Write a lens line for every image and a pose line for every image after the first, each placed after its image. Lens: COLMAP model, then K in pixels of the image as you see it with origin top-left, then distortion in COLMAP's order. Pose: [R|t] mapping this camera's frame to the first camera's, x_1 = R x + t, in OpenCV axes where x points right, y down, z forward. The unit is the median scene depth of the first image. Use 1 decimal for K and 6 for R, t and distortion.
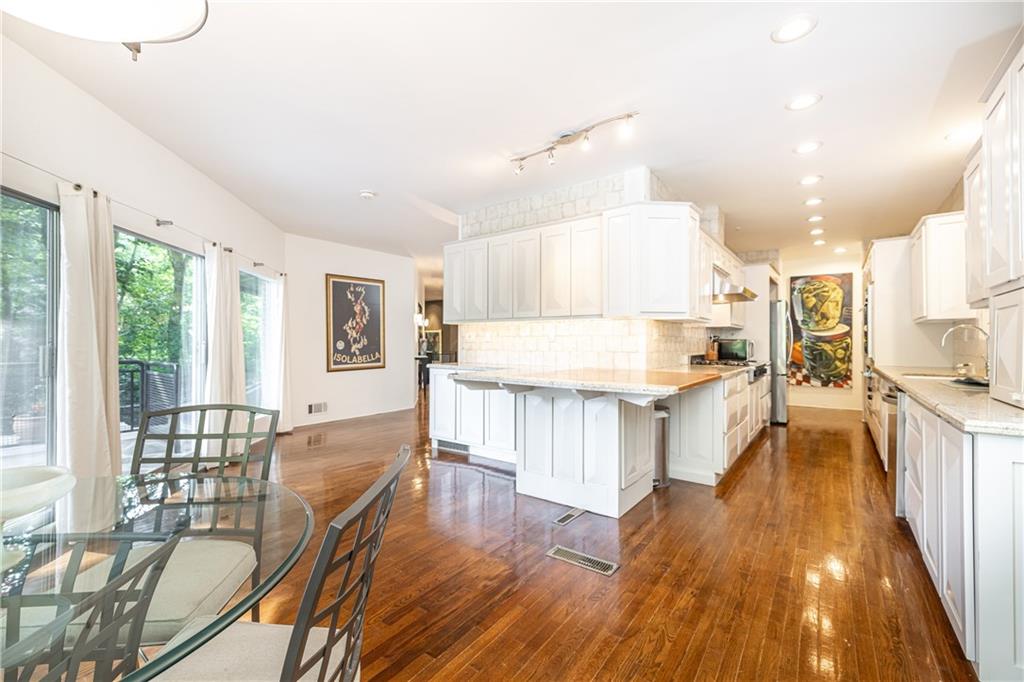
lens RADIAL K [[429.0, 0, 513.0], [0, 429.0, 341.0], [0, 0, 1]] dist [0.003169, 0.000193]
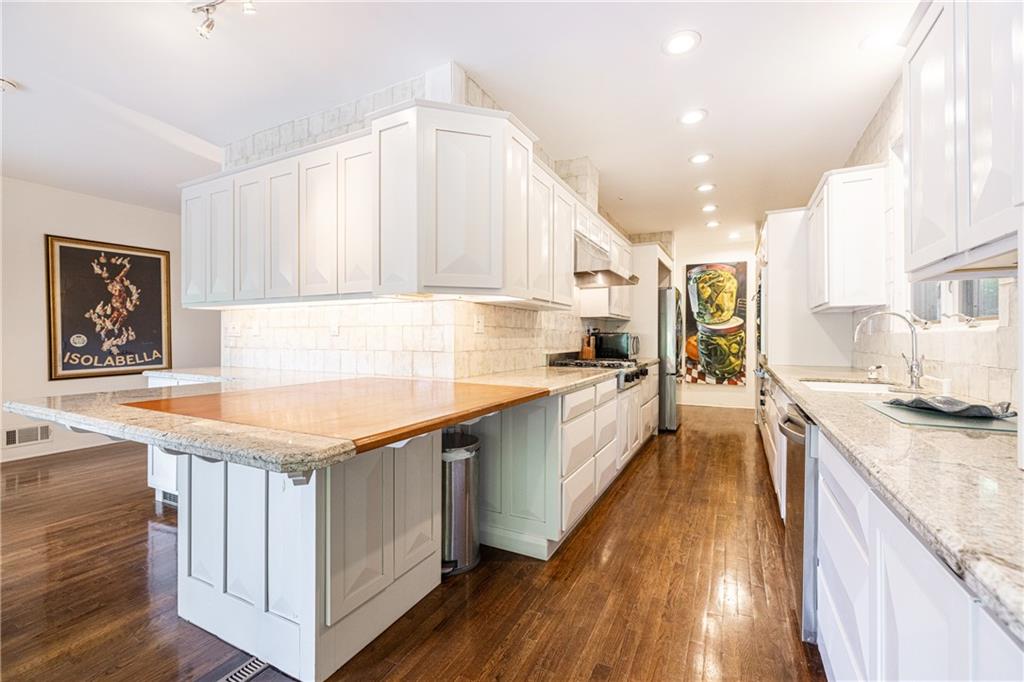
lens RADIAL K [[429.0, 0, 511.9], [0, 429.0, 338.9], [0, 0, 1]] dist [0.003169, 0.000193]
pose [[0.986565, -0.001225, 0.163365, 0.169676], [-0.000319, 0.999956, 0.009421, 0.000224], [-0.163369, -0.009347, 0.986521, 0.204575]]
